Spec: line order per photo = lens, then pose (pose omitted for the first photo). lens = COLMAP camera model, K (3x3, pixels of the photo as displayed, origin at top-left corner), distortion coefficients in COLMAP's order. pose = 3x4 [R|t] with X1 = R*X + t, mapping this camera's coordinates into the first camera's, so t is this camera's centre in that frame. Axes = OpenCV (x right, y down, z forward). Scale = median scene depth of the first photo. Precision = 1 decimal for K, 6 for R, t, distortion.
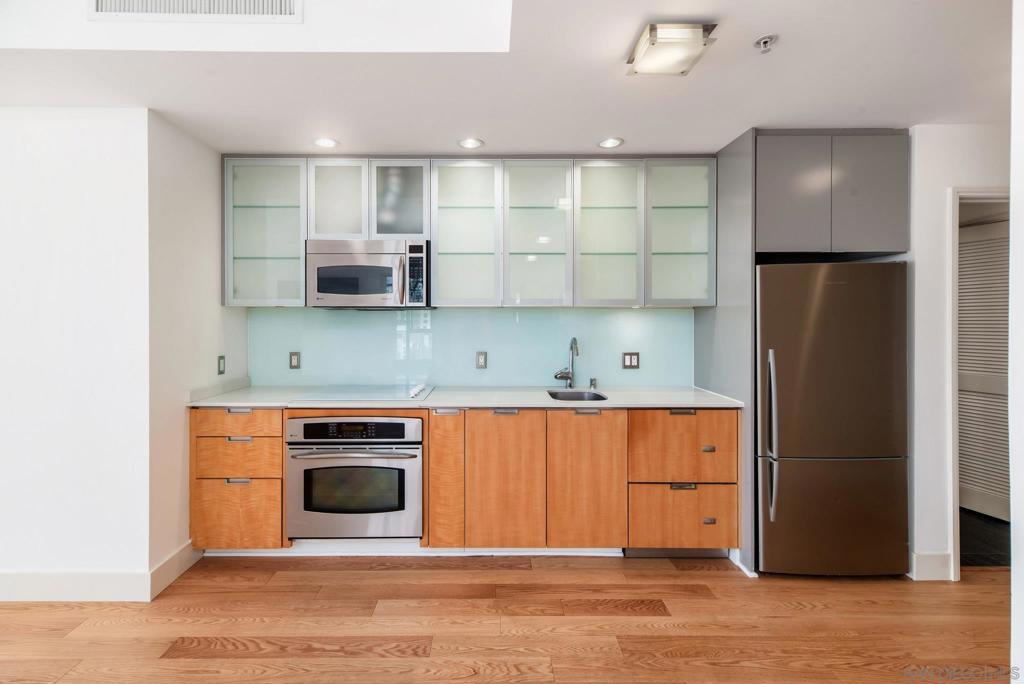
lens RADIAL K [[456.3, 0, 494.4], [0, 456.3, 317.5], [0, 0, 1]] dist [0.008186, -0.000117]
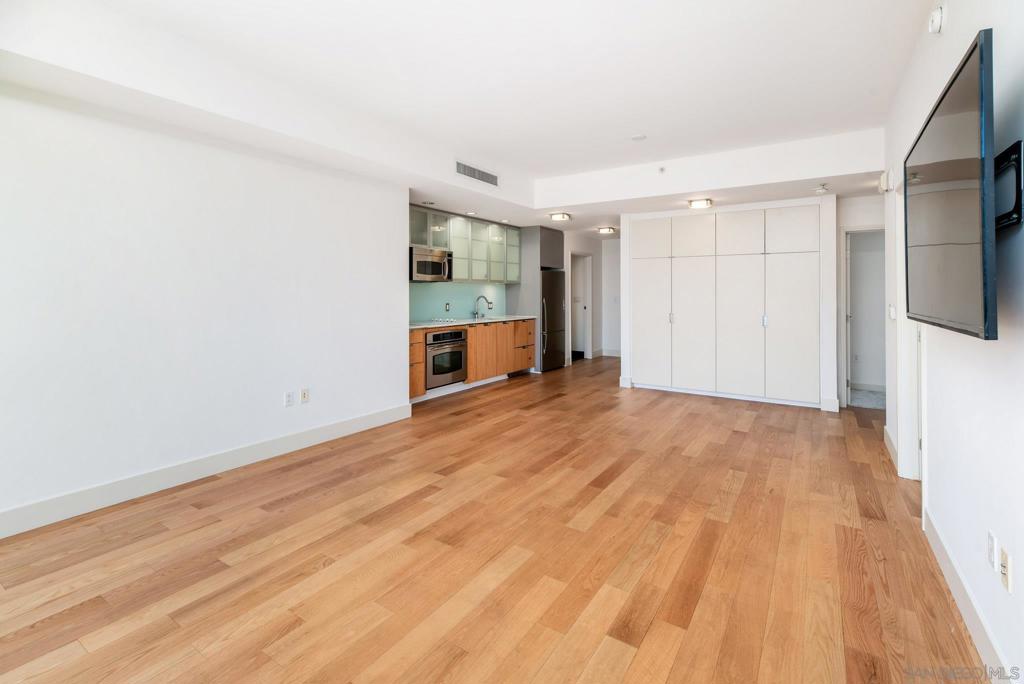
lens RADIAL K [[466.1, 0, 517.2], [0, 466.1, 289.0], [0, 0, 1]] dist [0.009659, -0.000019]
pose [[0.547877, 0.006262, 0.836535, -2.022305], [-0.001828, 0.999979, -0.006288, 0.028273], [-0.836557, 0.001916, 0.547877, -0.537576]]
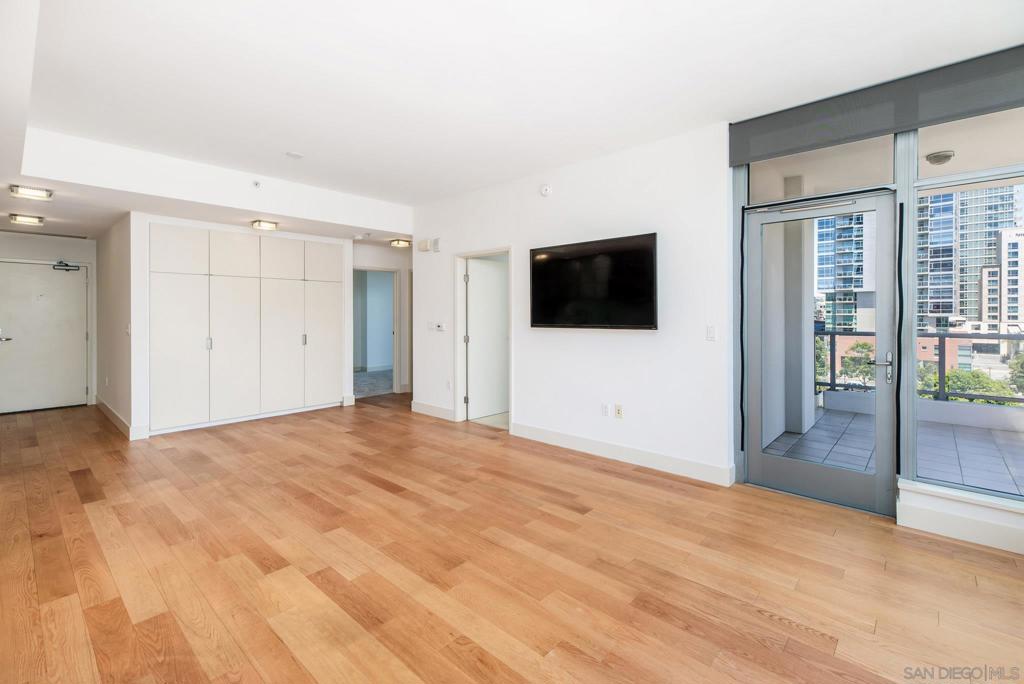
lens RADIAL K [[453.1, 0, 518.6], [0, 453.1, 341.8], [0, 0, 1]] dist [0.011865, 0.000128]
pose [[-0.741309, -0.041205, 0.669897, -2.003845], [-0.000156, 0.998124, 0.061221, 0.022260], [-0.671163, 0.045279, -0.739925, 0.690192]]
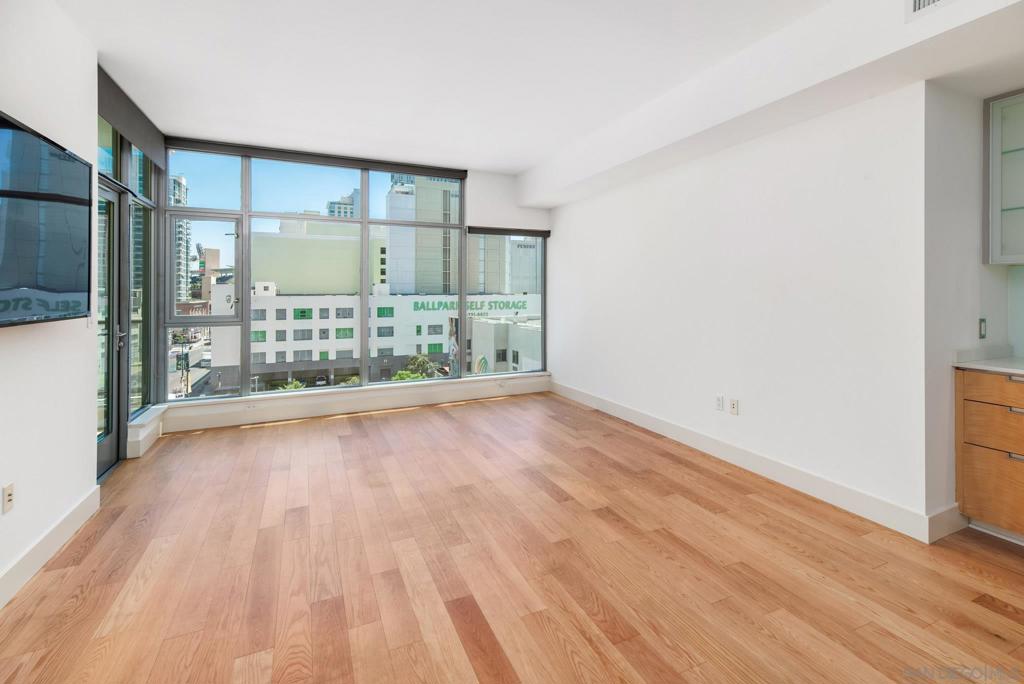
lens RADIAL K [[466.1, 0, 517.2], [0, 466.1, 289.0], [0, 0, 1]] dist [0.009659, -0.000019]
pose [[0.411052, -0.009434, -0.911563, -0.126957], [0.004569, 0.999955, -0.008289, 0.030741], [0.911601, -0.000758, 0.411077, -0.268798]]
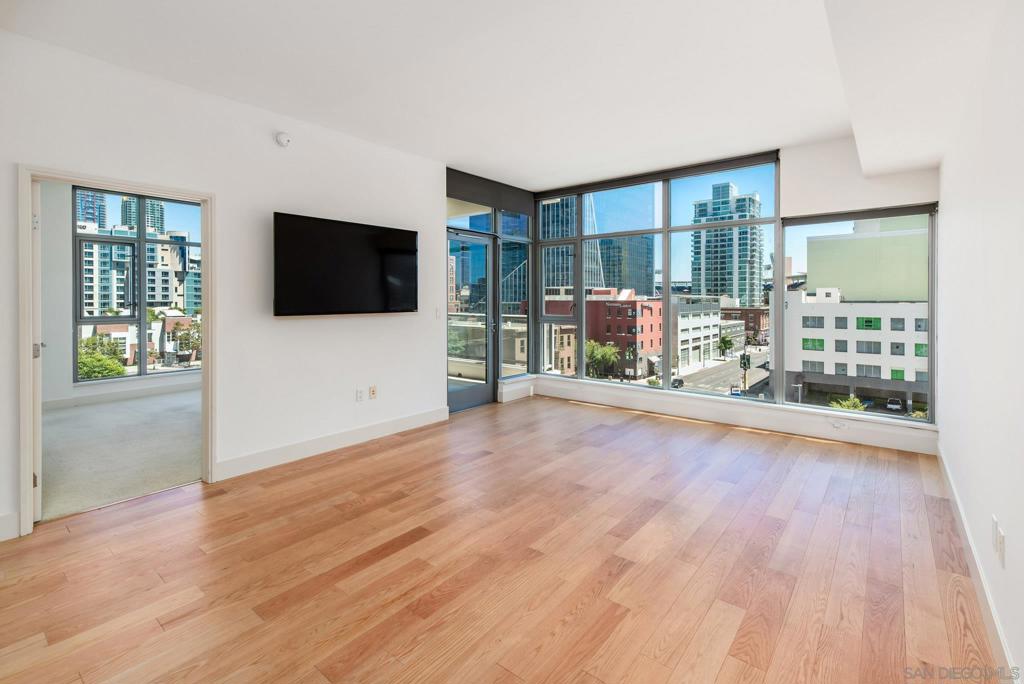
lens RADIAL K [[462.8, 0, 514.5], [0, 462.8, 305.2], [0, 0, 1]] dist [0.011252, -0.000047]
pose [[-0.634071, 0.007313, -0.773240, -0.212877], [-0.000317, 0.999953, 0.009718, 0.030945], [0.773275, 0.006407, -0.634039, 0.763760]]
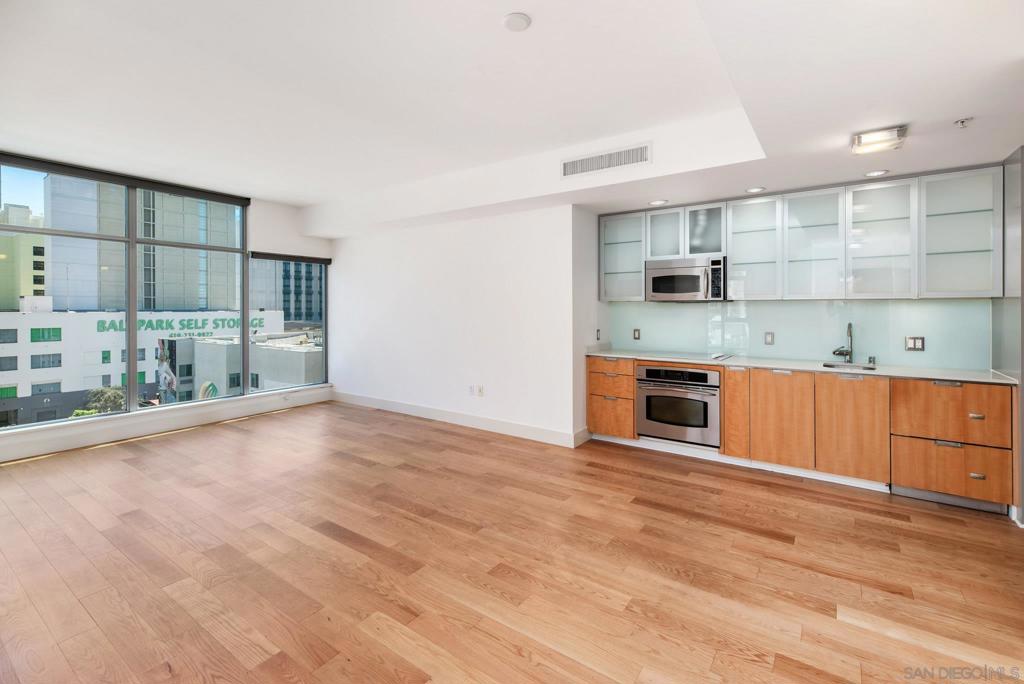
lens RADIAL K [[458.1, 0, 516.9], [0, 458.1, 308.9], [0, 0, 1]] dist [0.008604, 0.000592]
pose [[0.815361, -0.000812, -0.578952, 0.187263], [0.002418, 0.999995, 0.002003, -0.000153], [0.578947, -0.003033, 0.815359, -0.688031]]
